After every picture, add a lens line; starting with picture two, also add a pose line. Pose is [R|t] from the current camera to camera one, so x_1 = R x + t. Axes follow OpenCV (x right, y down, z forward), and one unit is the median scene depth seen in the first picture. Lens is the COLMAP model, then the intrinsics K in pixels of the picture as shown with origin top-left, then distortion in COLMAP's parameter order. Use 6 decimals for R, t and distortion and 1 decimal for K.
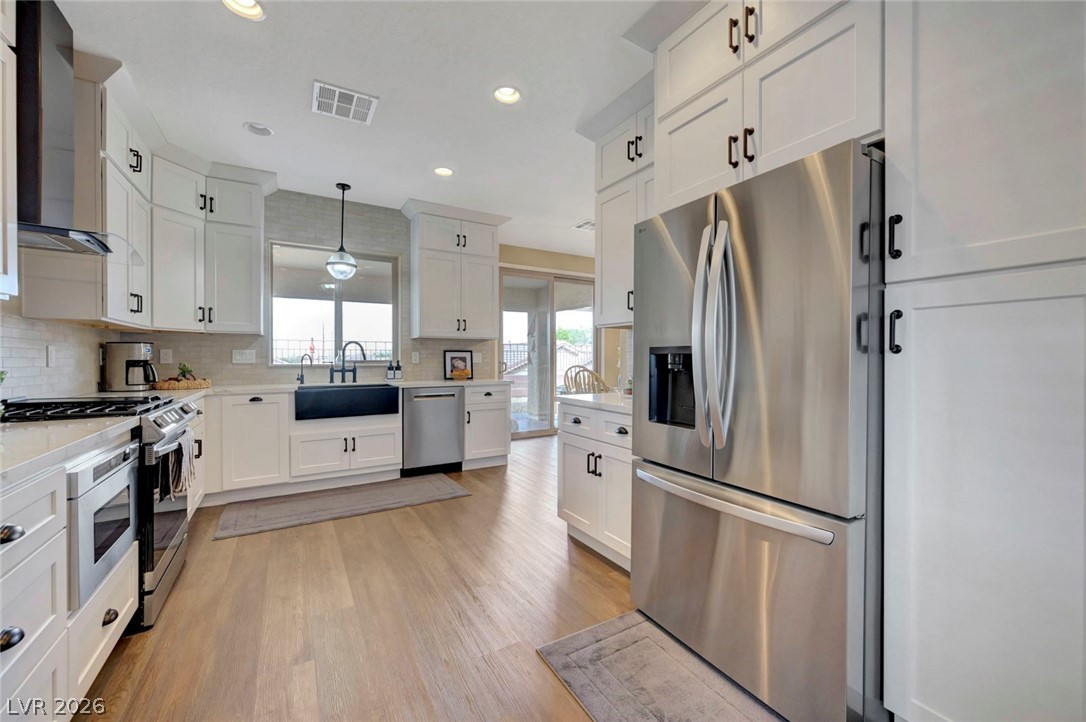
lens RADIAL K [[431.6, 0, 552.5], [0, 431.6, 360.2], [0, 0, 1]] dist [0.001394, 0.000003]
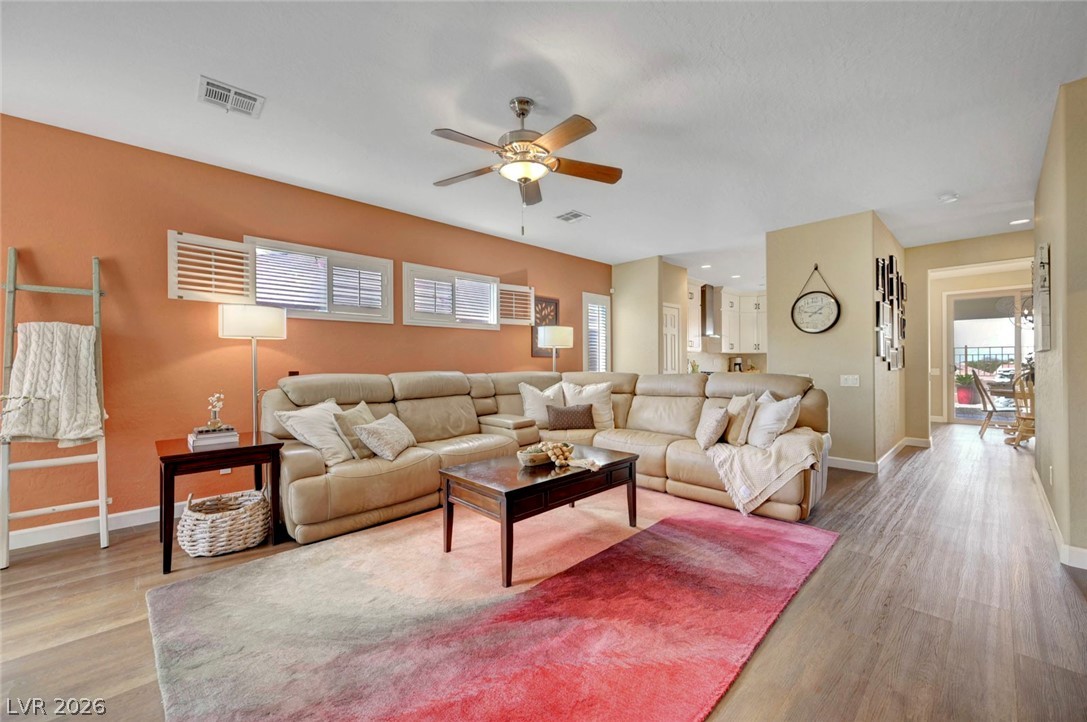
lens RADIAL K [[432.0, 0, 540.4], [0, 432.0, 362.5], [0, 0, 1]] dist [0.001394, 0.000003]
pose [[0.192348, 0.001172, -0.981326, 1.348640], [-0.003018, 0.999995, 0.000603, -0.001721], [0.981322, 0.002846, 0.192351, -0.696598]]
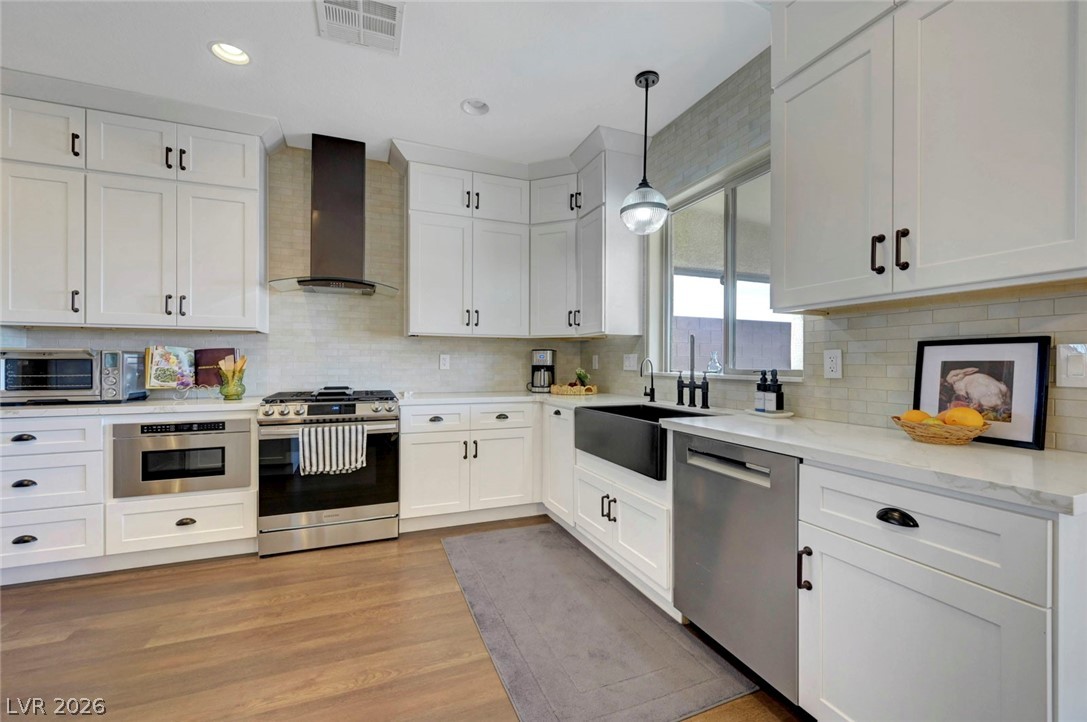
lens RADIAL K [[432.0, 0, 548.0], [0, 432.0, 363.3], [0, 0, 1]] dist [0.001394, 0.000003]
pose [[-0.151640, -0.000925, -0.988435, 0.141288], [-0.009294, 0.999957, 0.000490, -0.005446], [0.988392, 0.009261, -0.151642, 1.030042]]
